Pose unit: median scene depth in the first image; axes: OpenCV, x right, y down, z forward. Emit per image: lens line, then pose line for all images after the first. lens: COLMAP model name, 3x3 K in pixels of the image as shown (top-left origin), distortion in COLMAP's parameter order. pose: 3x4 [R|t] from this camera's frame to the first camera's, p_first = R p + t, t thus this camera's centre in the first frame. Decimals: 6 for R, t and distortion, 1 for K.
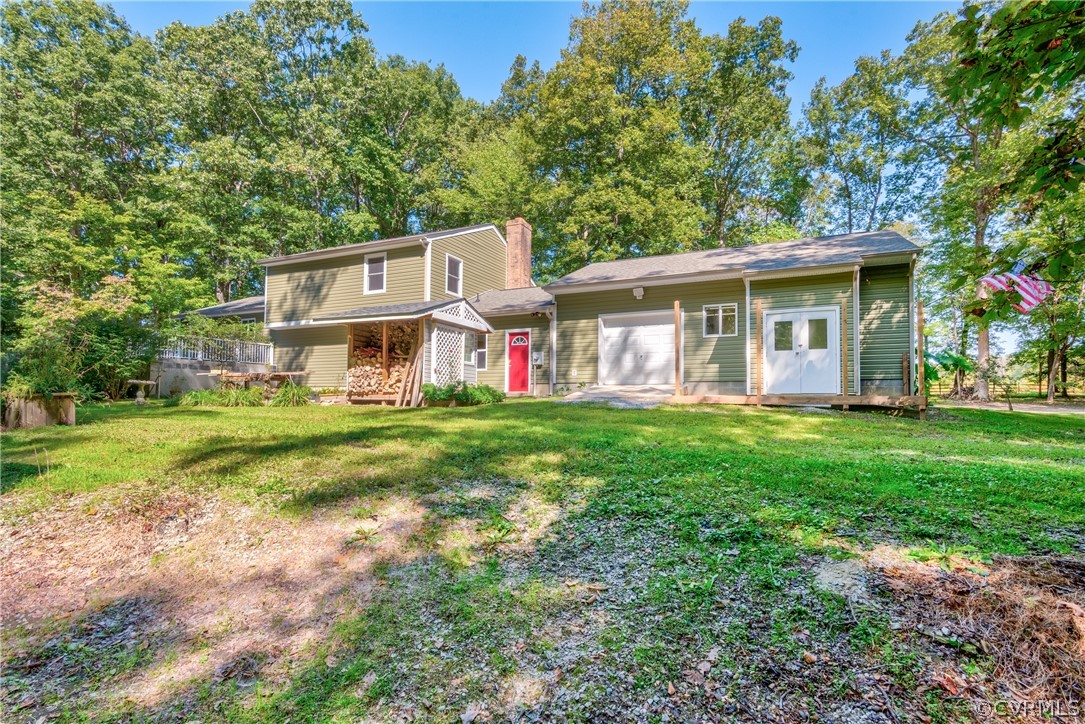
lens RADIAL K [[531.6, 0, 542.5], [0, 531.6, 362.0], [0, 0, 1]] dist [0.019702, -0.000574]
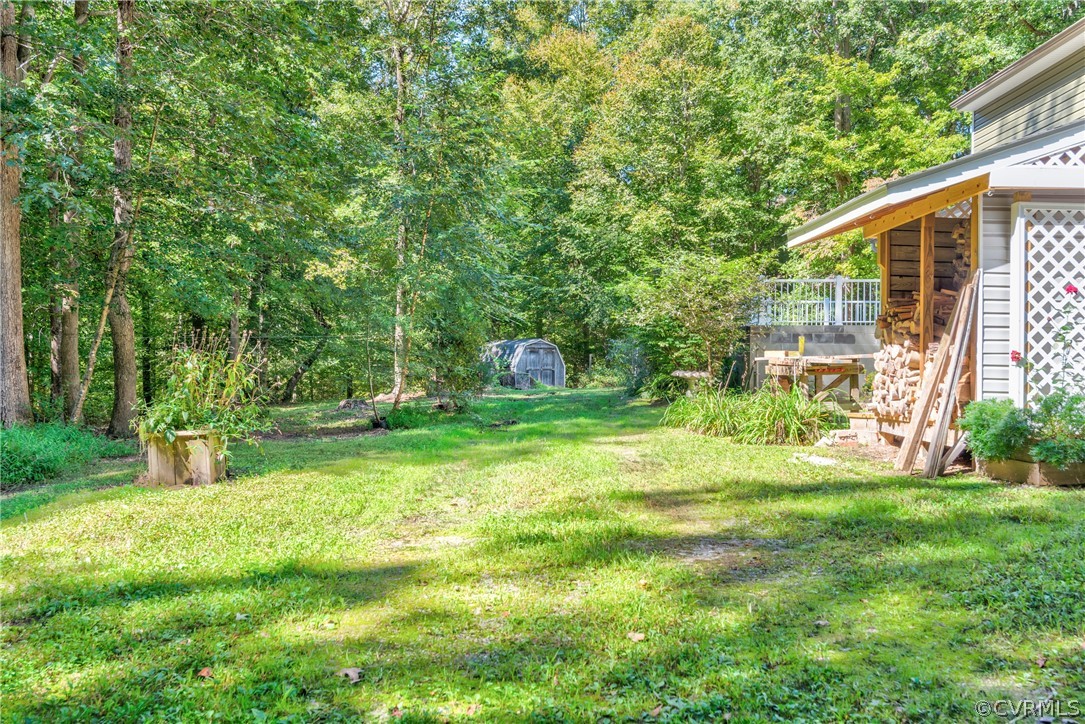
lens RADIAL K [[1006.0, 0, 542.5], [0, 1006.0, 362.0], [0, 0, 1]] dist [0.066713, 0.000383]
pose [[0.439727, -0.003795, -0.898124, 0.065119], [0.059951, 0.997885, 0.025136, -0.003568], [0.896129, -0.064896, 0.439024, 0.147019]]
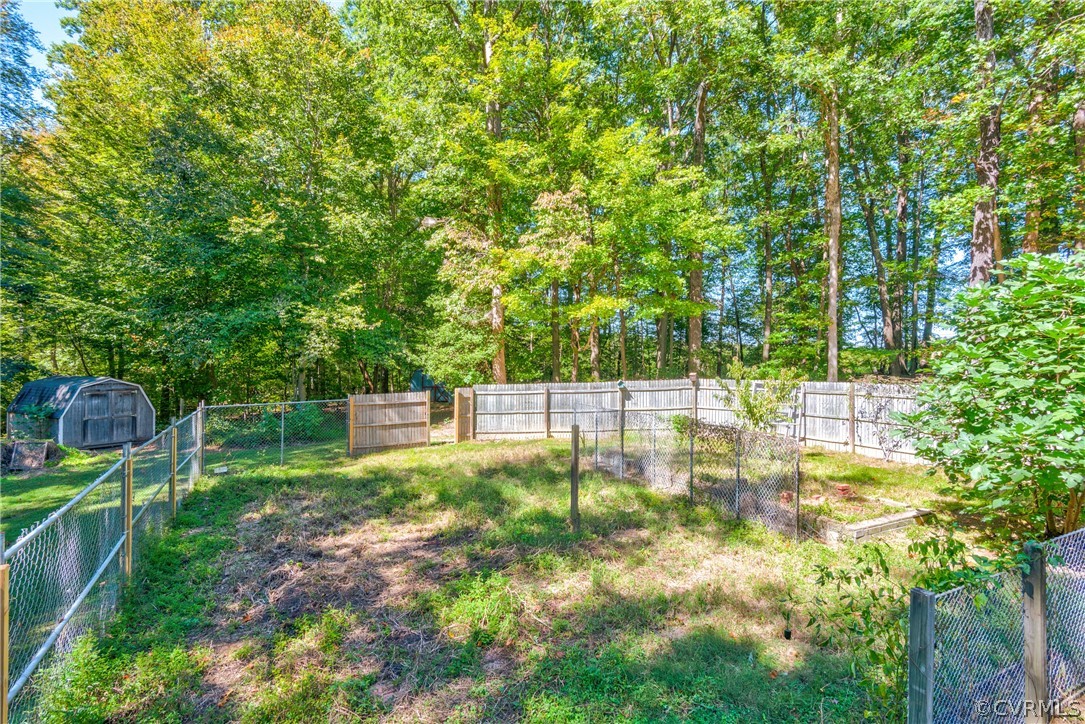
lens RADIAL K [[531.6, 0, 542.5], [0, 531.6, 362.0], [0, 0, 1]] dist [0.019702, -0.000574]
pose [[0.818287, -0.004254, -0.574794, -0.524475], [0.041192, 0.997836, 0.051257, -0.030135], [0.573331, -0.065620, 0.816692, 0.587809]]
